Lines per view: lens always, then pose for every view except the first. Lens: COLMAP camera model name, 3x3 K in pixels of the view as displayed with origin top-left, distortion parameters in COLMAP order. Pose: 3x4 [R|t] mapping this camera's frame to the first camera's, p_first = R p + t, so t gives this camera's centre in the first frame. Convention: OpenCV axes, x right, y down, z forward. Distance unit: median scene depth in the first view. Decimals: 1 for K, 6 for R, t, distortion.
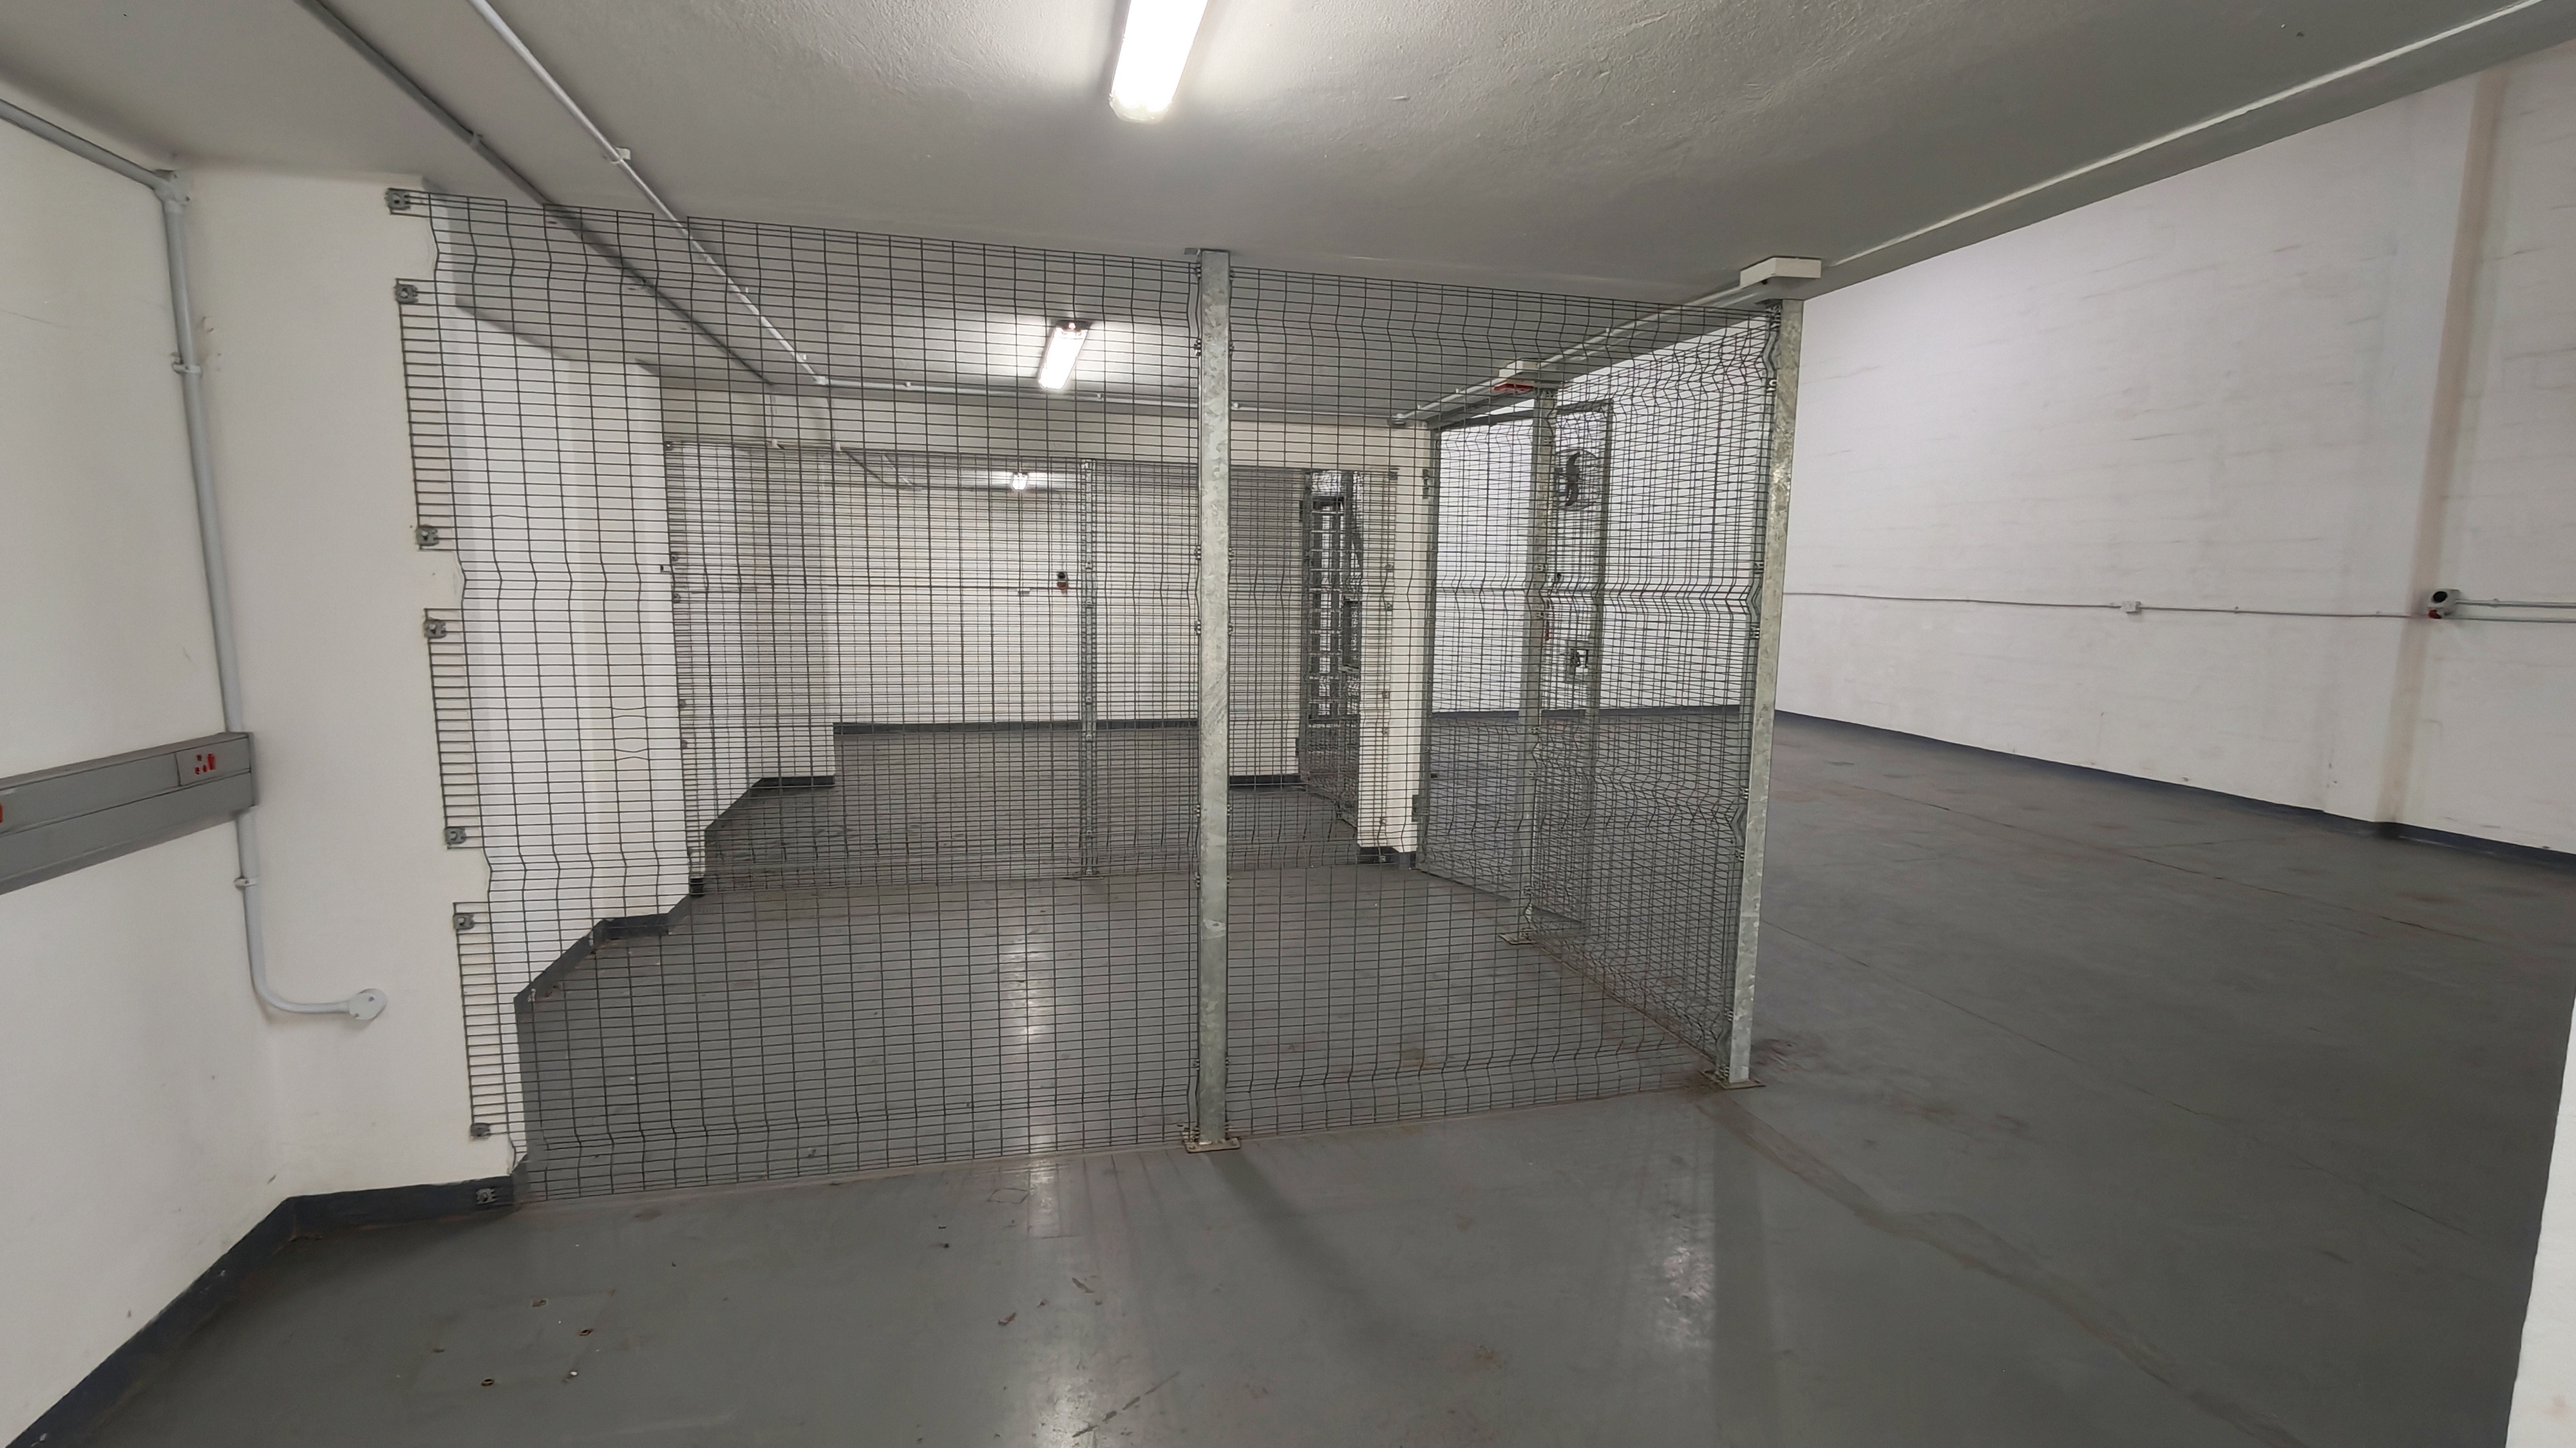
lens RADIAL K [[1183.5, 0, 1281.0], [0, 1183.5, 736.4], [0, 0, 1]] dist [-0.002931, 0.001527]
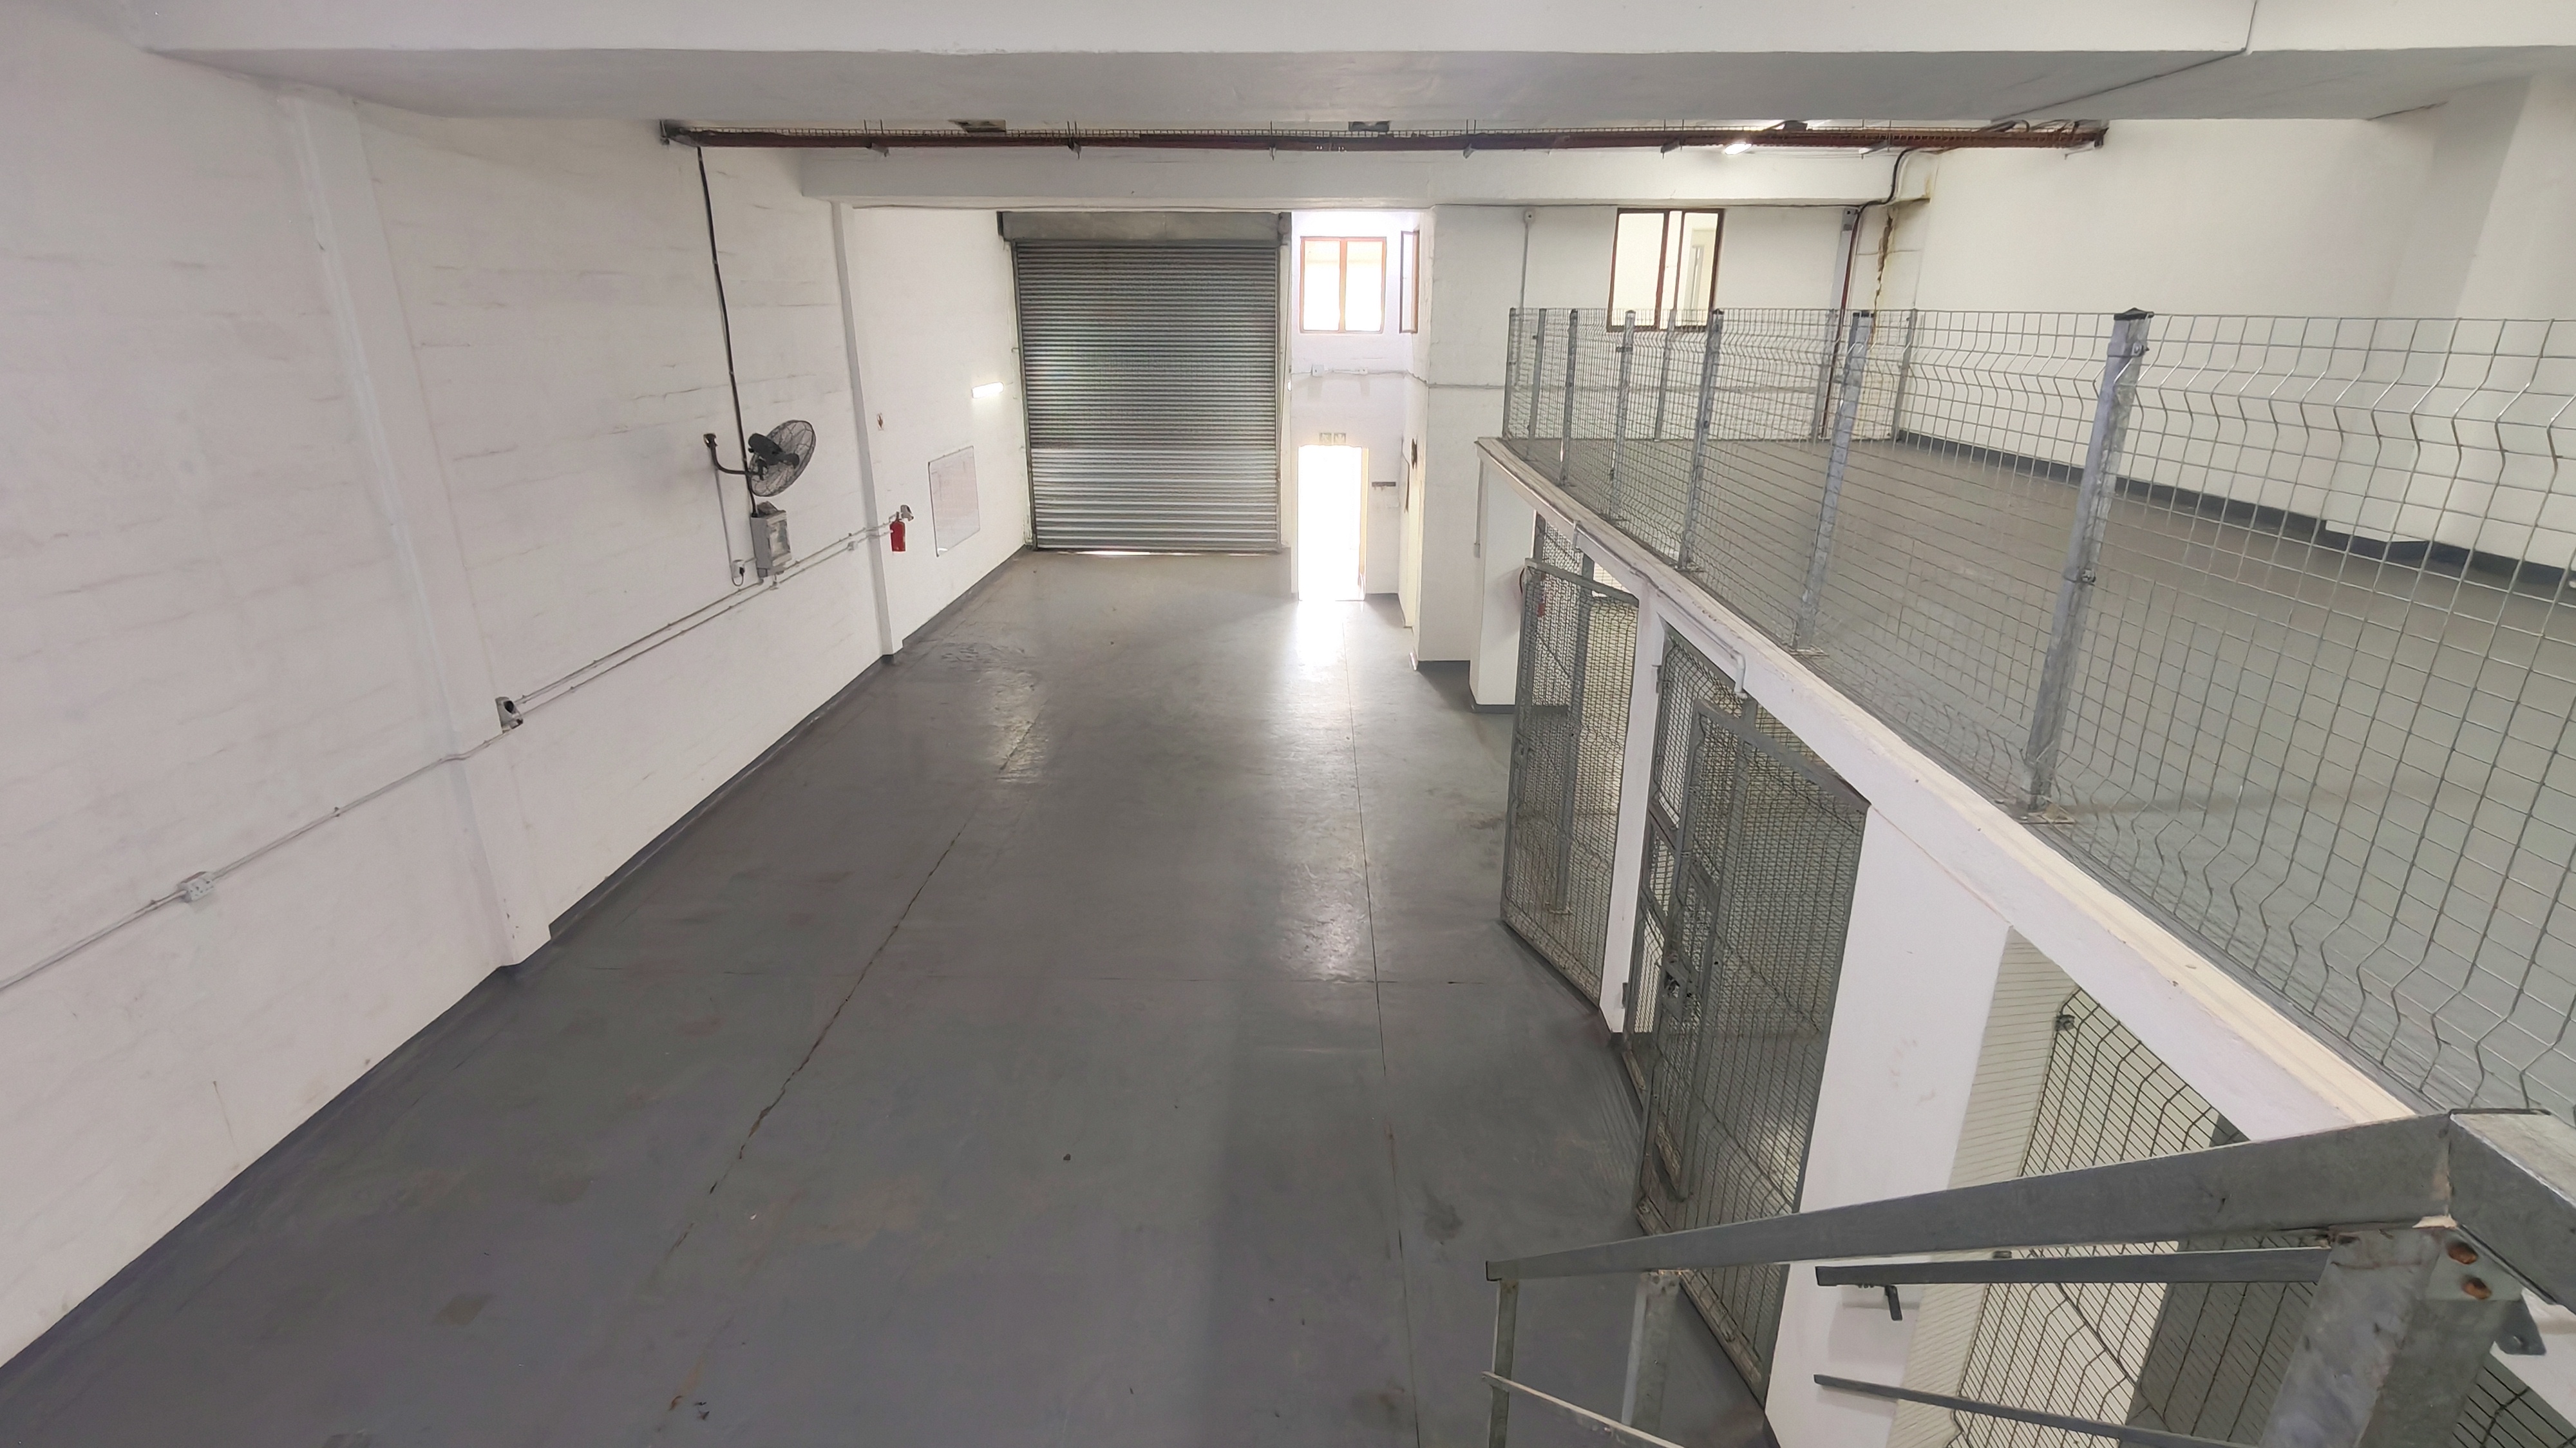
lens RADIAL K [[1183.5, 0, 1290.3], [0, 1183.5, 736.7], [0, 0, 1]] dist [-0.002931, 0.001527]
pose [[-0.966176, -0.104364, 0.235823, 0.134846], [0.016606, 0.887376, 0.460747, -0.474818], [-0.257350, 0.449078, -0.855628, 1.506174]]
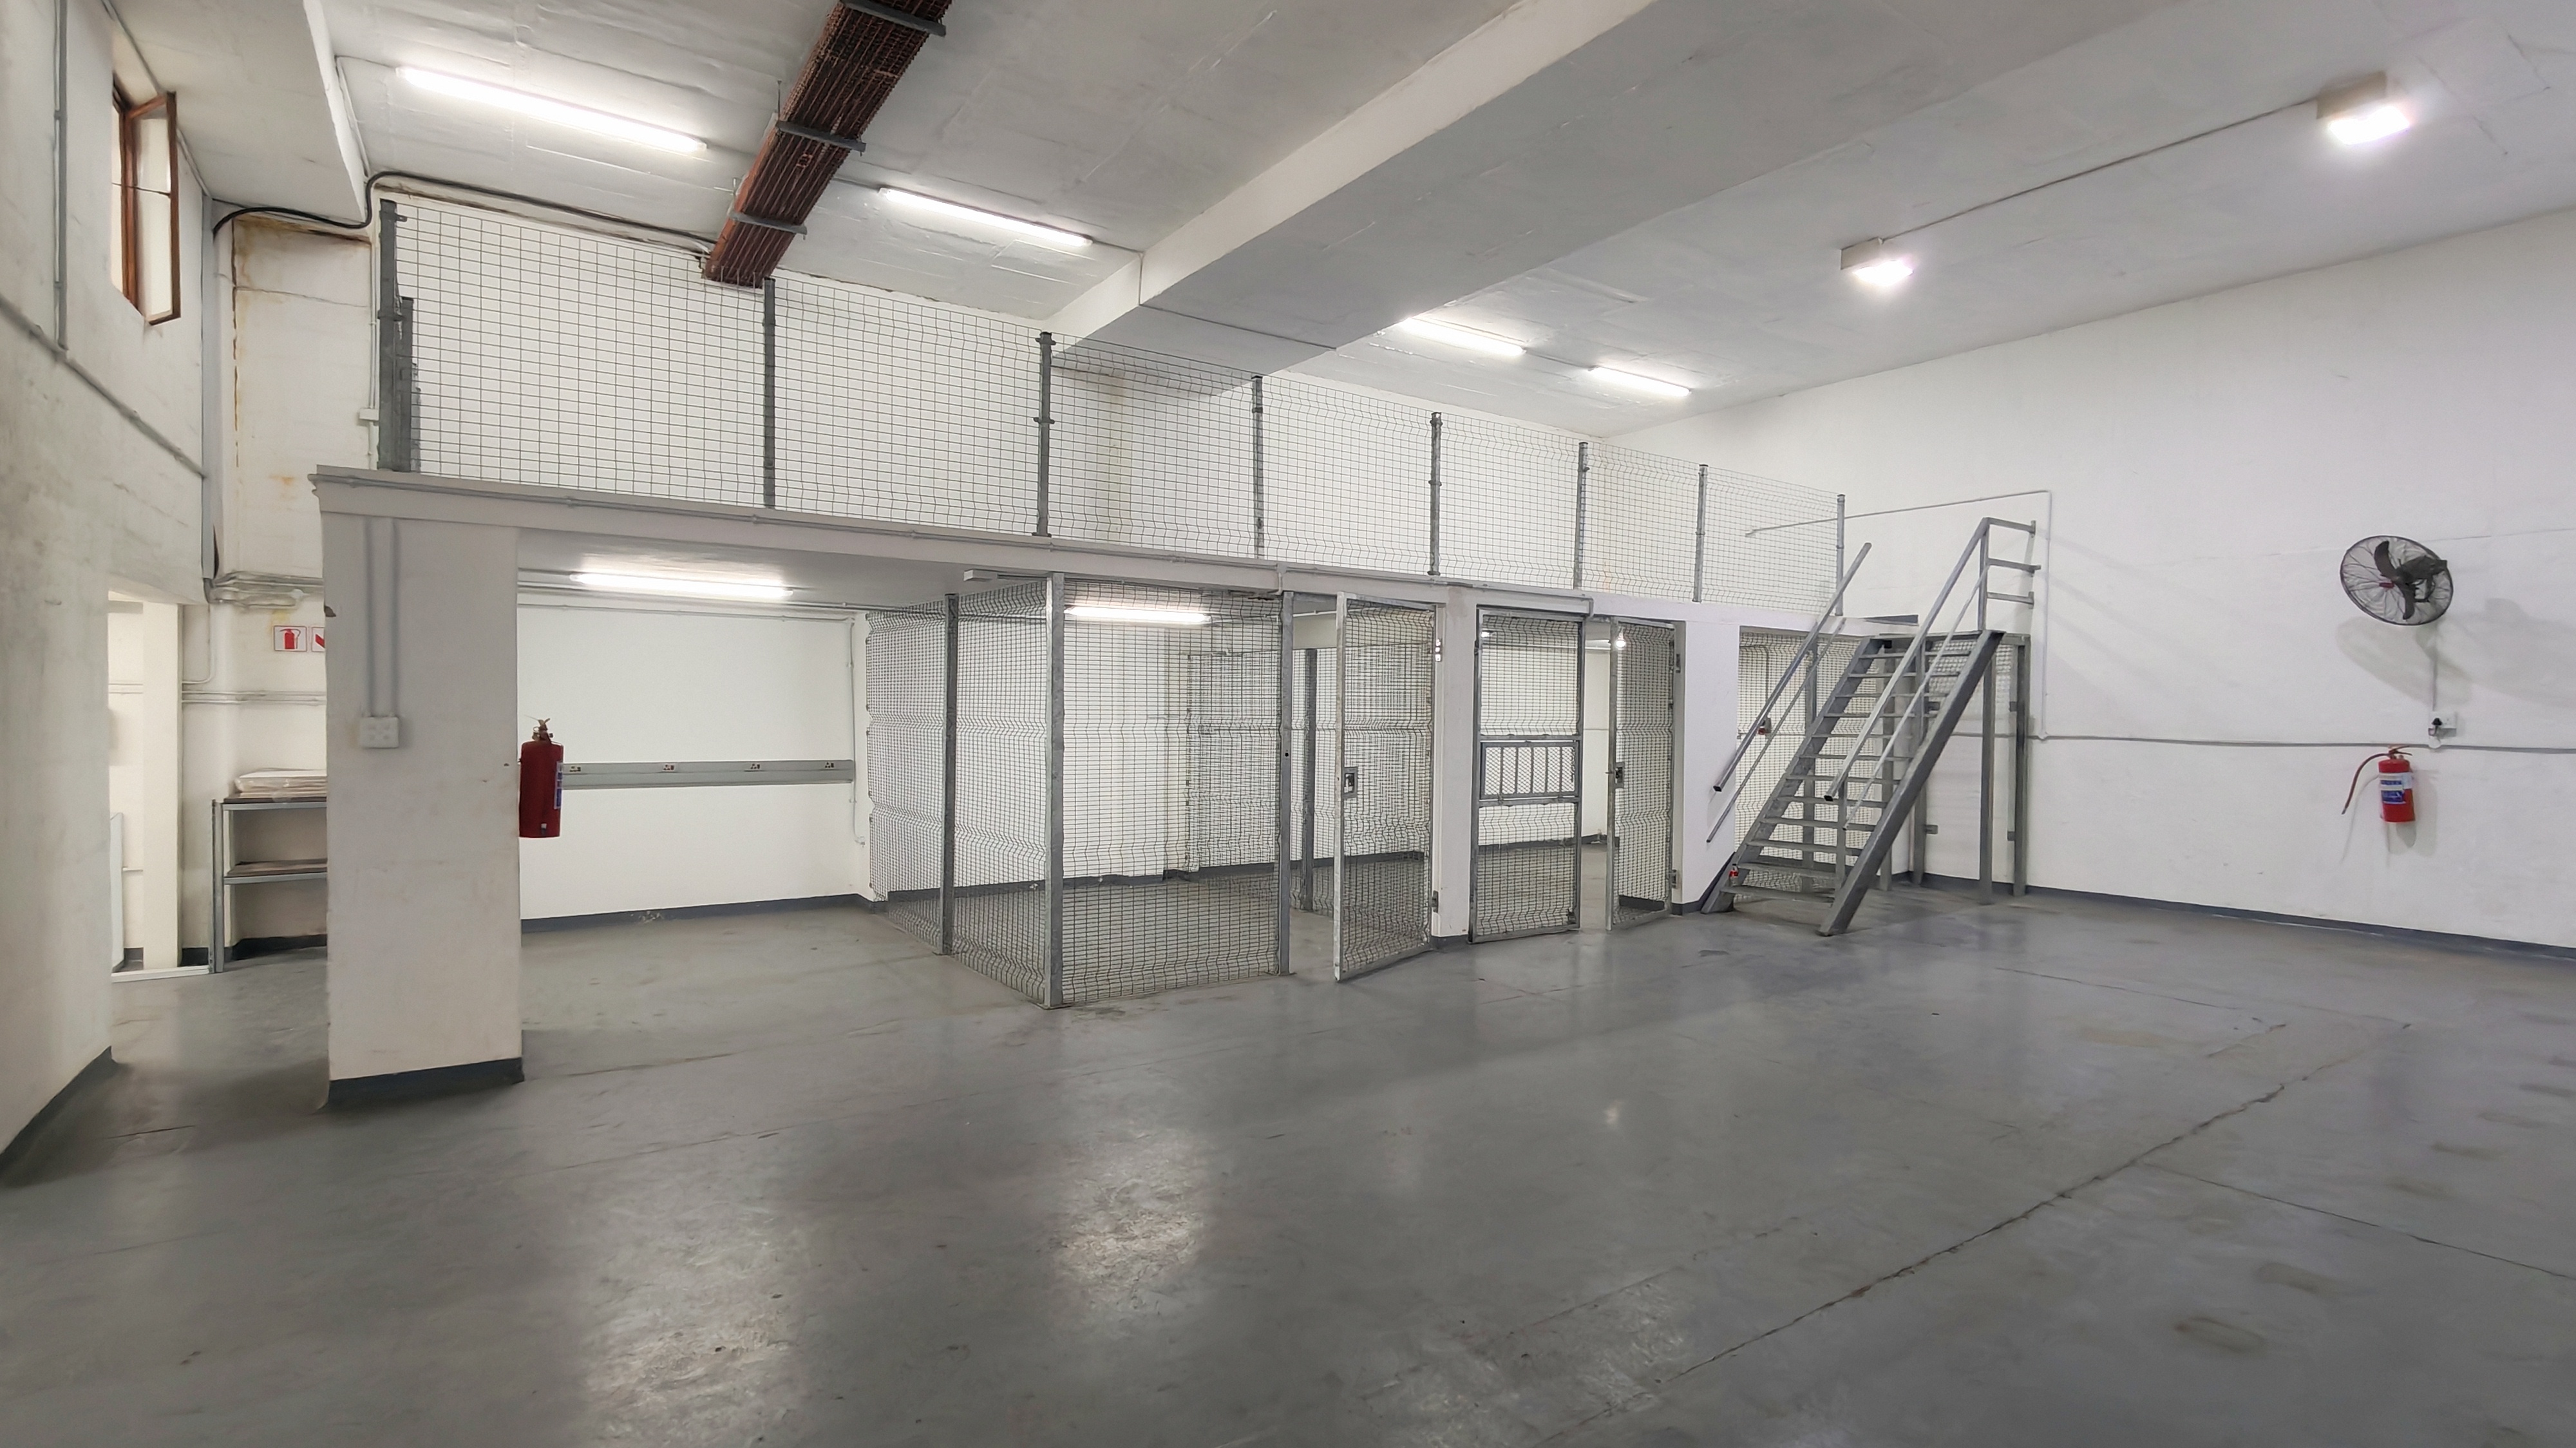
lens RADIAL K [[1183.5, 0, 1285.8], [0, 1183.5, 731.9], [0, 0, 1]] dist [-0.002931, 0.001527]
pose [[0.349260, 0.008505, -0.936987, 1.015561], [-0.130105, 0.990713, -0.039504, -0.039506], [0.927949, 0.135703, 0.347123, 0.315474]]
